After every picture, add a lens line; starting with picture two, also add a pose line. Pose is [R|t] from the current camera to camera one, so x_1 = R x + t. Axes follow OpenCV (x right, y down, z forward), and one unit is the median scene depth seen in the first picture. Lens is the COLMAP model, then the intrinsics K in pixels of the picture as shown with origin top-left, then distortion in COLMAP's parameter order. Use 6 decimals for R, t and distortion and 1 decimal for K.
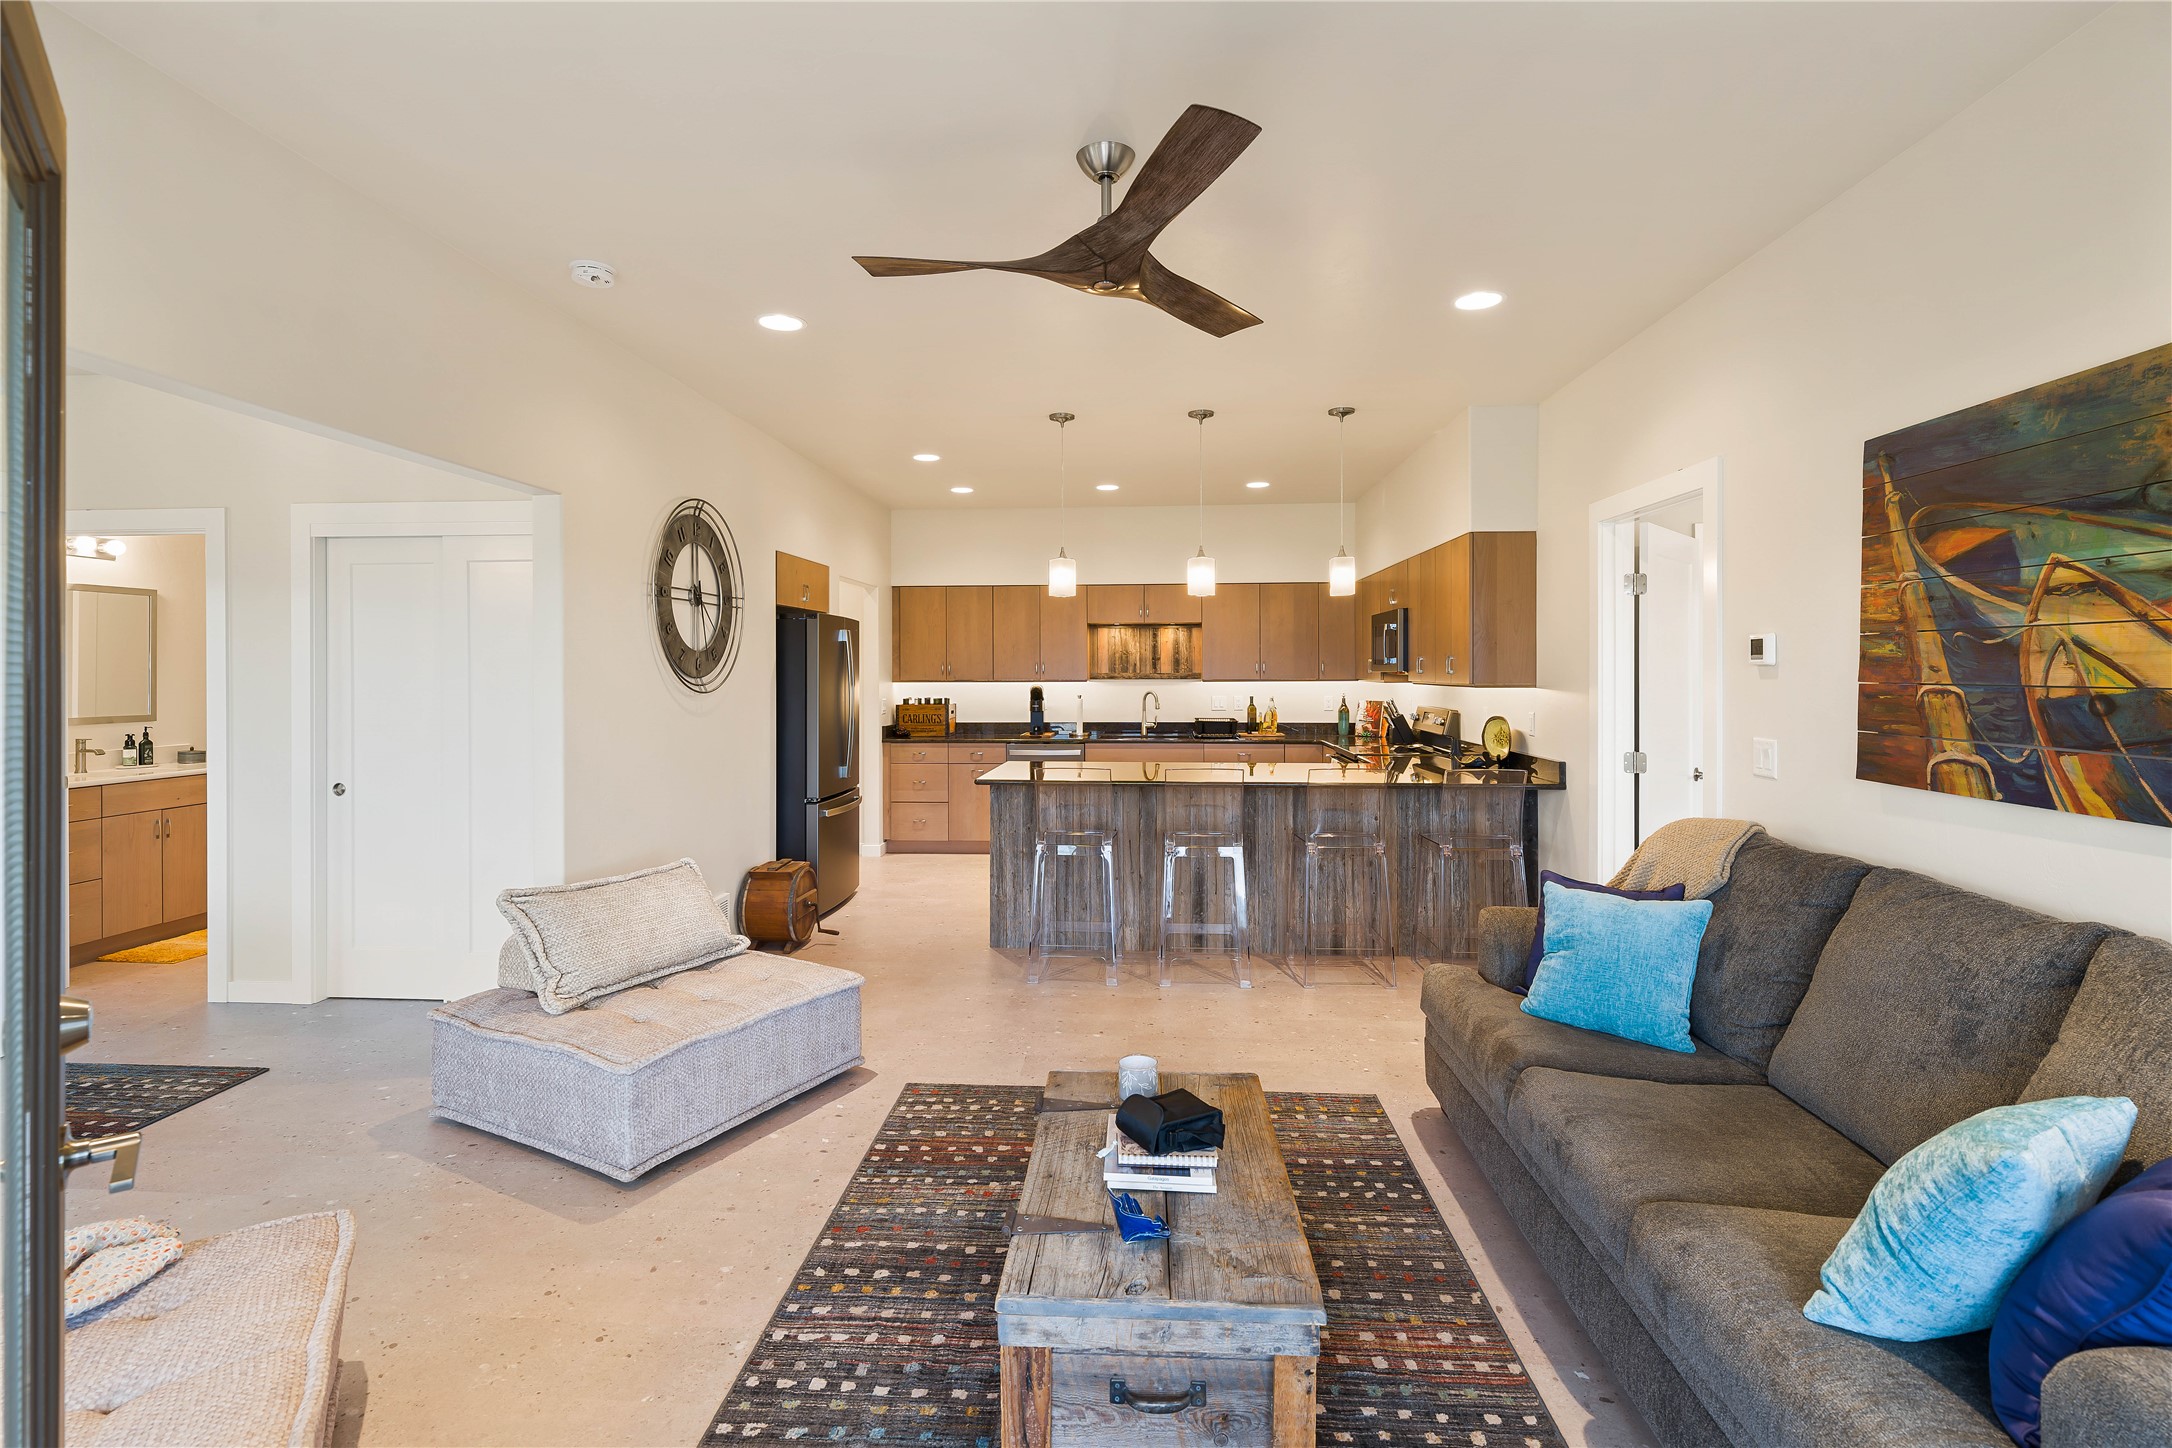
lens RADIAL K [[980.2, 0, 1088.2], [0, 980.2, 693.8], [0, 0, 1]] dist [0.000486, -0.000110]
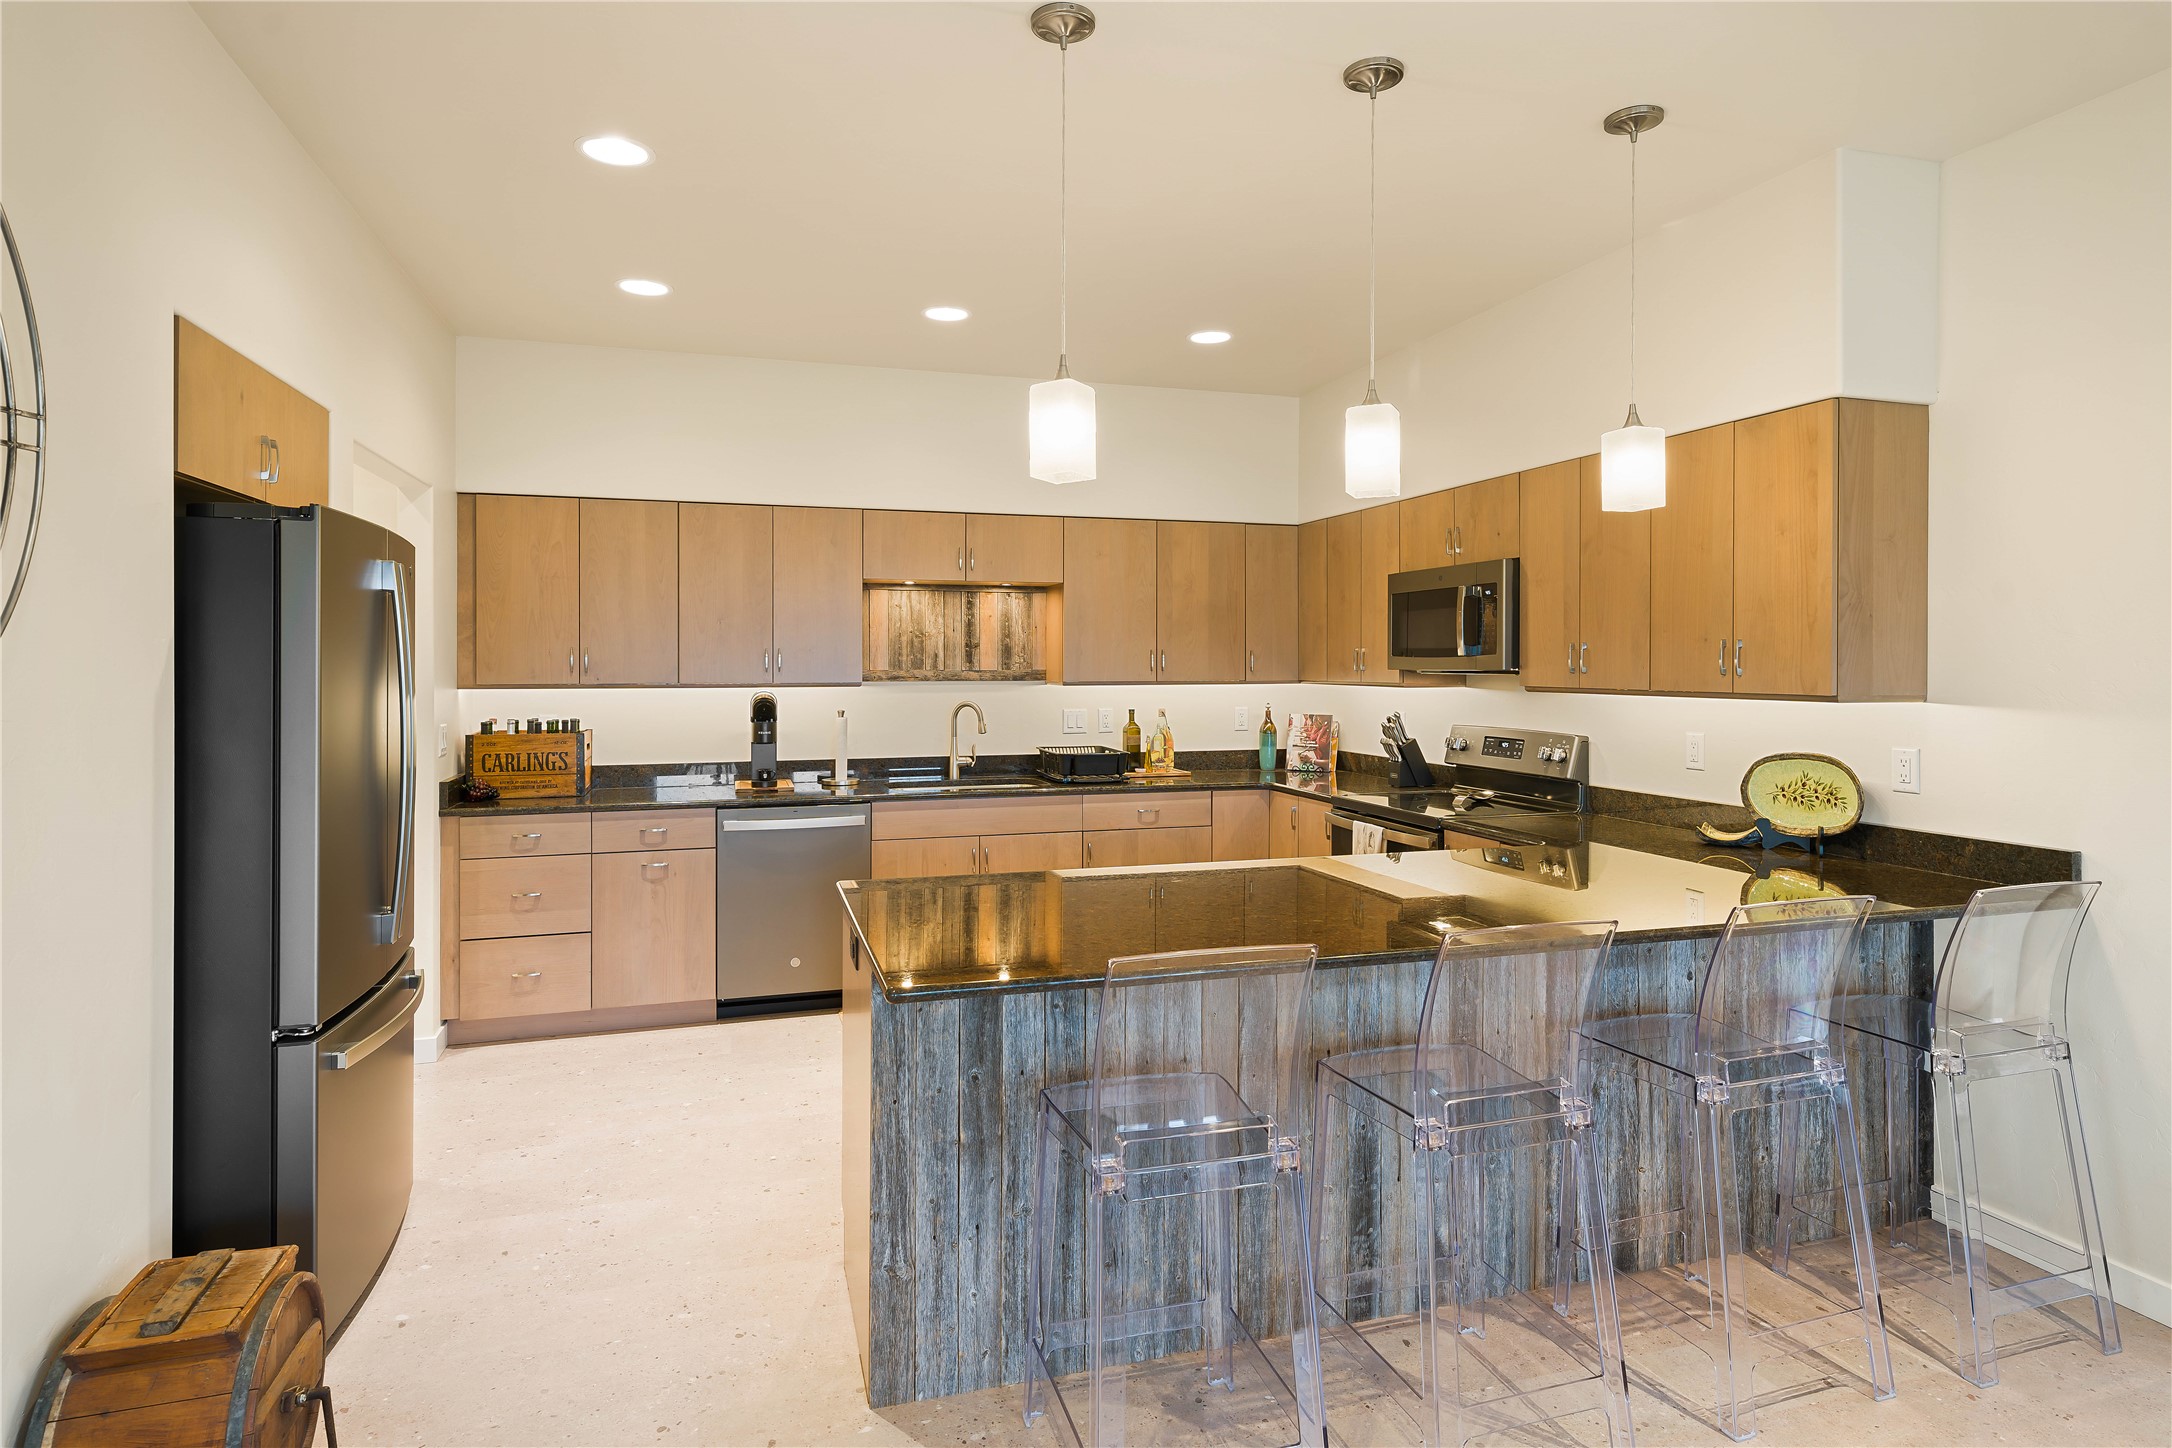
lens RADIAL K [[1174.0, 0, 1087.6], [0, 1174.0, 673.1], [0, 0, 1]] dist [0.004106, 0.000287]
pose [[0.935494, -0.000717, 0.353343, -0.112769], [0.006413, 0.999868, -0.014951, -0.008899], [-0.353285, 0.016252, 0.935374, 0.342280]]
